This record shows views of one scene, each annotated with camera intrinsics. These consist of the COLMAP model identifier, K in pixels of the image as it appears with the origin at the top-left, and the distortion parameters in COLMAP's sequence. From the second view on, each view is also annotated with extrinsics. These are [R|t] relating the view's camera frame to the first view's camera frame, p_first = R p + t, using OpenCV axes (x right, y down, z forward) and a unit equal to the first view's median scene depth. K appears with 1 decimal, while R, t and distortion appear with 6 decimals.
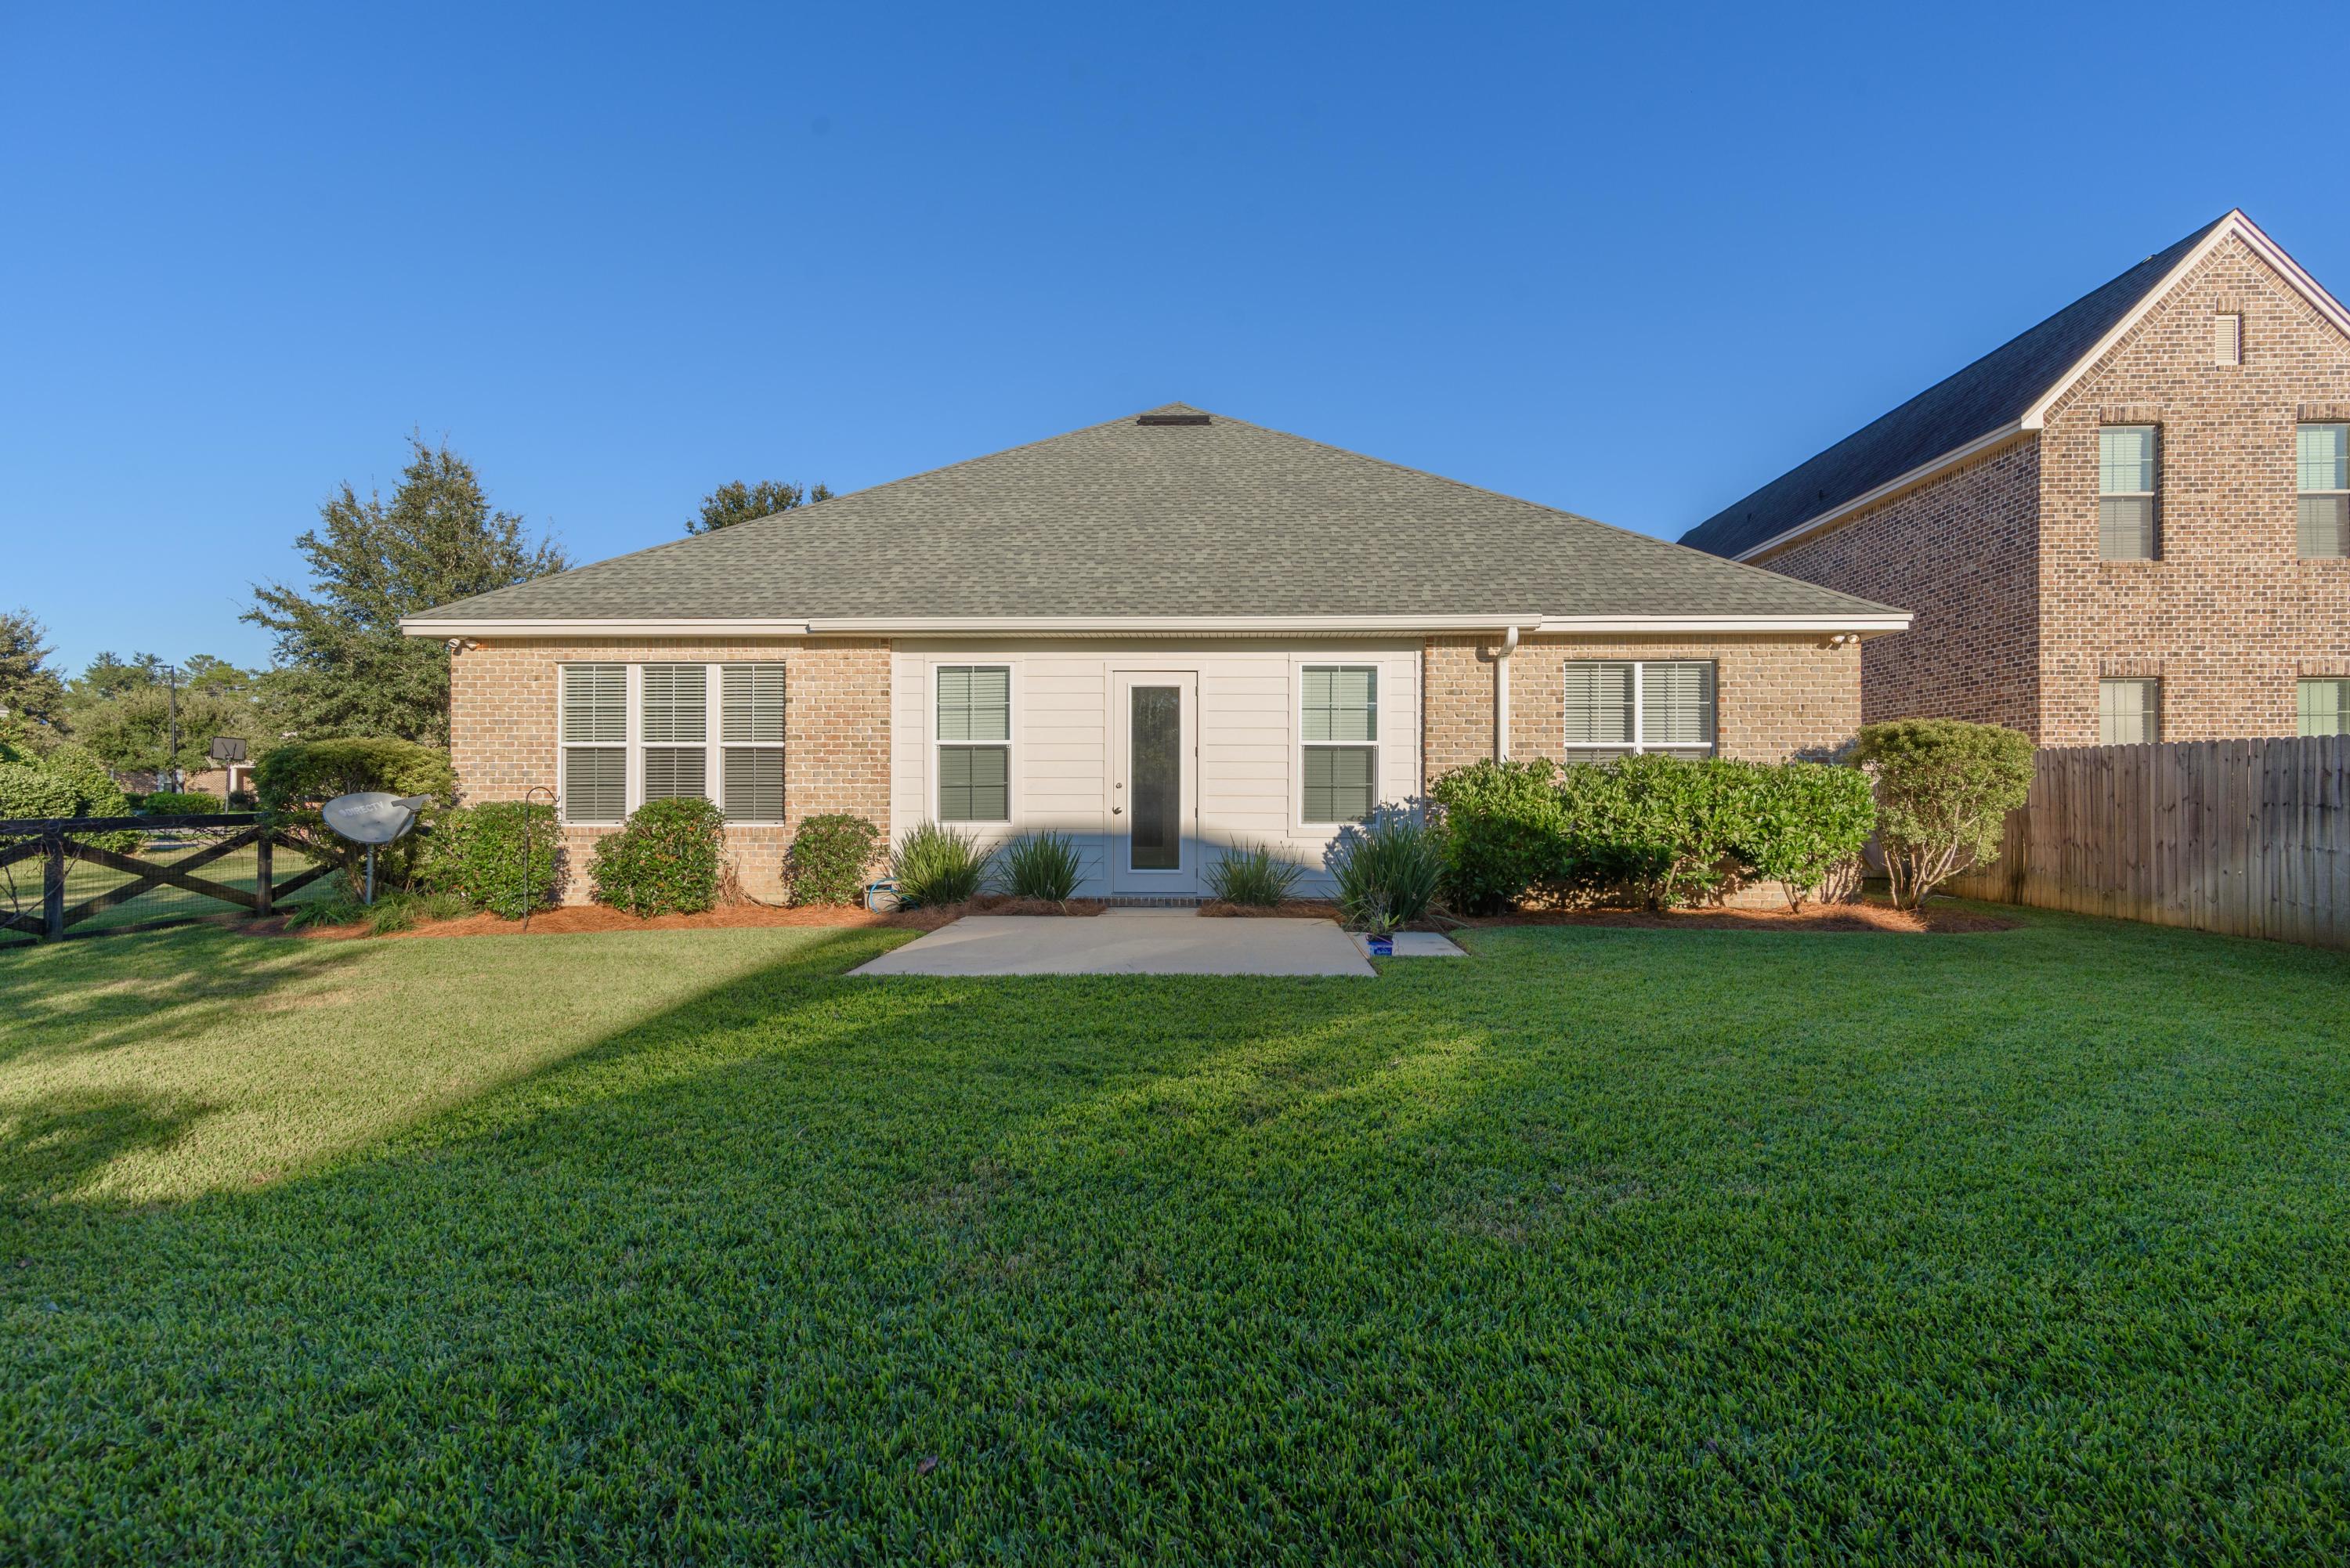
lens RADIAL K [[1128.2, 0, 1175.8], [0, 1128.2, 786.2], [0, 0, 1]] dist [0.008288, -0.000337]
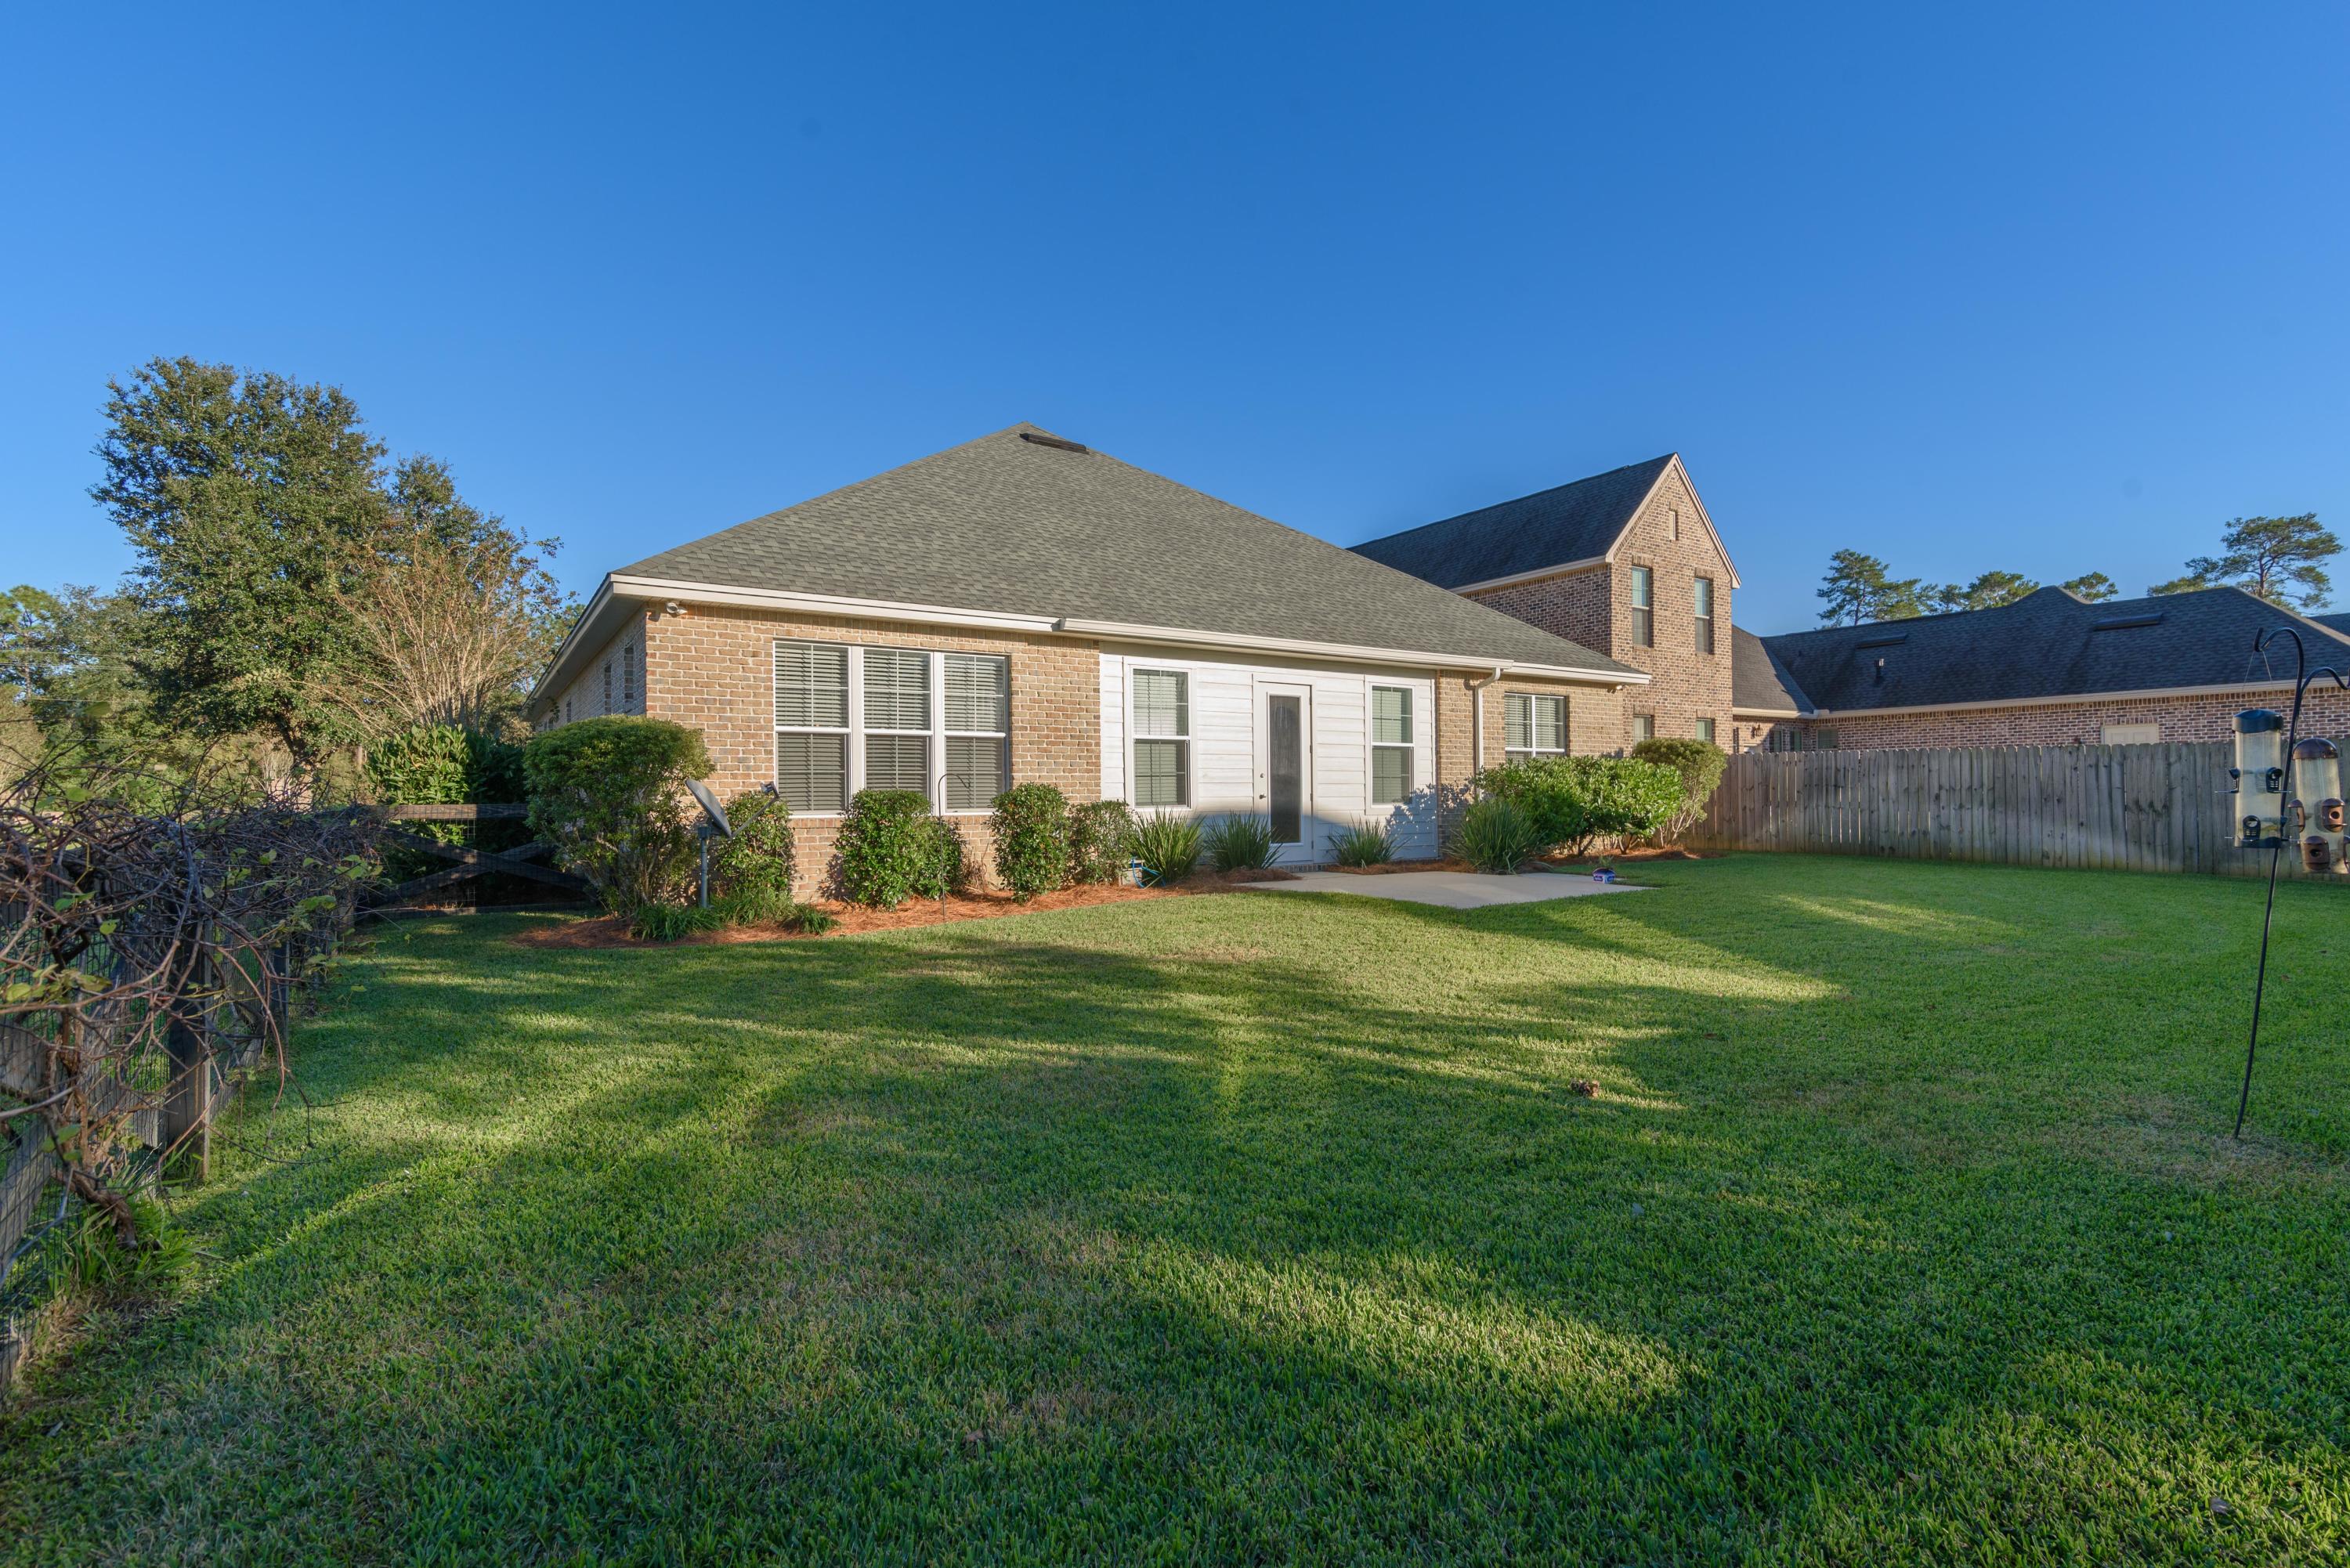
lens RADIAL K [[1070.4, 0, 1197.3], [0, 1070.4, 789.4], [0, 0, 1]] dist [-0.002909, 0.000675]
pose [[0.804417, -0.005154, 0.594043, -0.796659], [-0.004760, 0.999874, 0.015122, -0.002608], [-0.594046, -0.014992, 0.804291, 0.106029]]
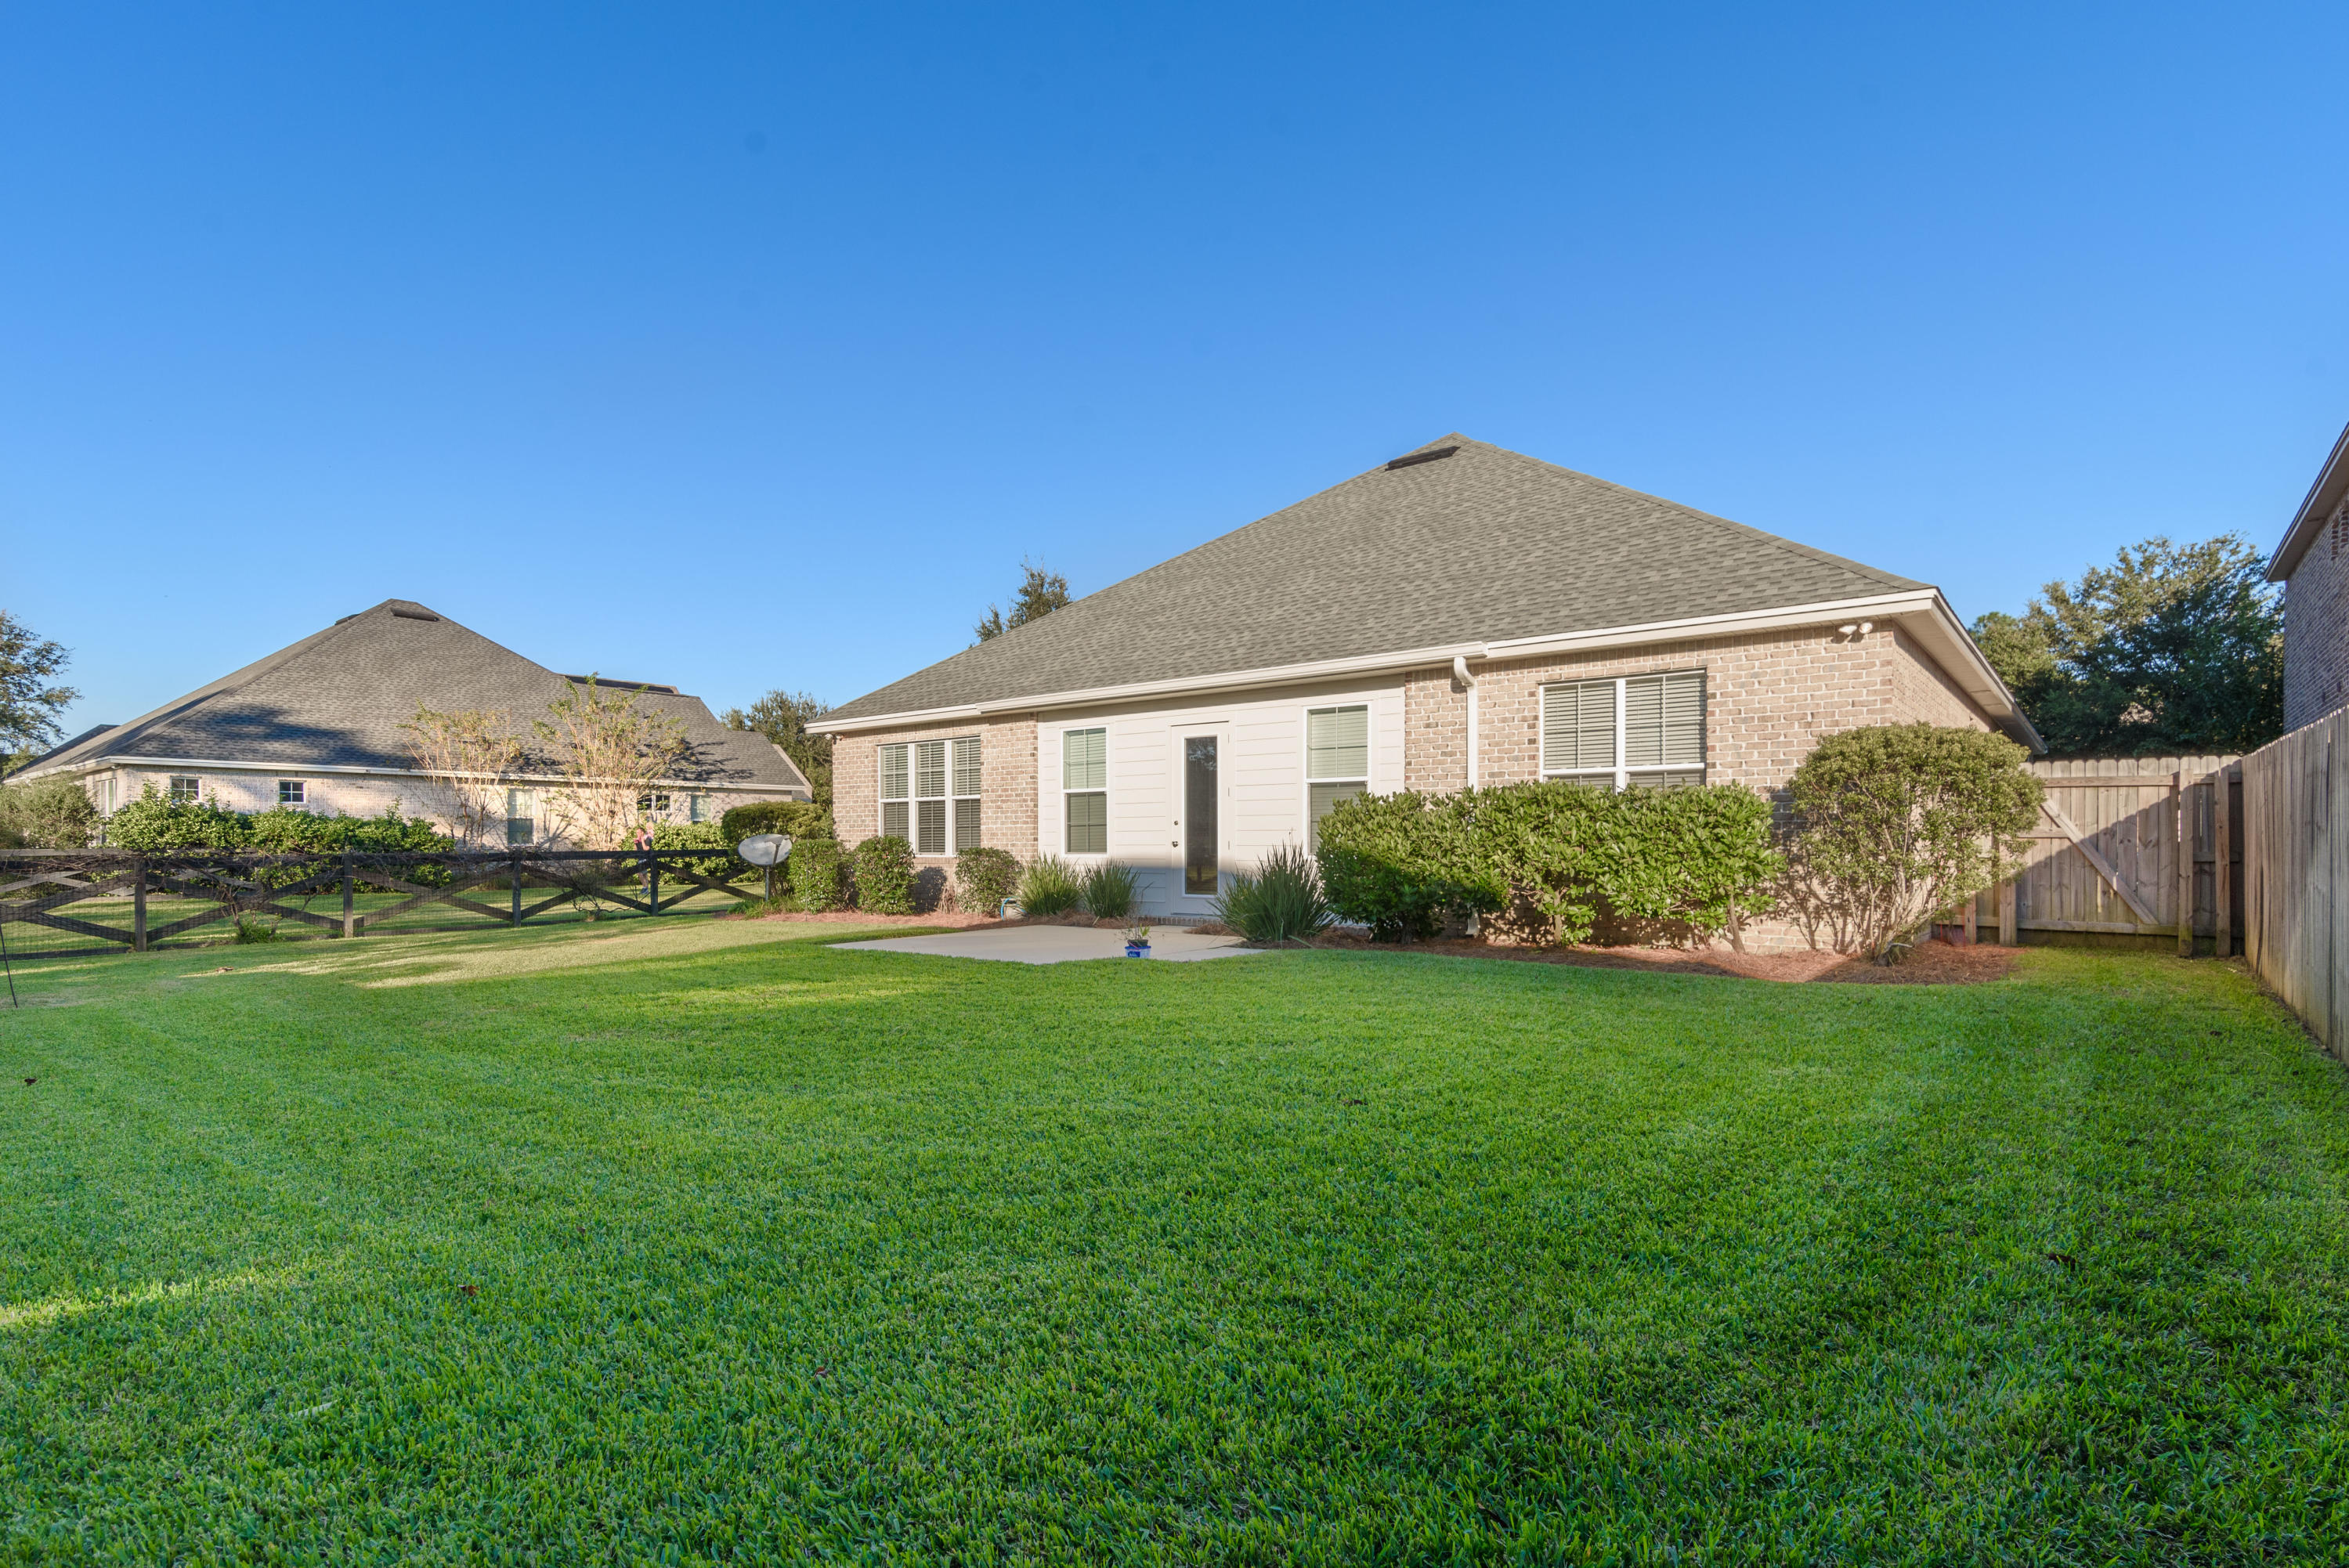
lens RADIAL K [[1157.7, 0, 1139.0], [0, 1157.7, 842.0], [0, 0, 1]] dist [-0.000326, 0.000097]
pose [[0.785134, -0.005723, -0.619299, 0.668801], [0.019485, 0.999691, 0.015464, 0.000109], [0.619019, -0.024208, 0.785003, 0.023262]]
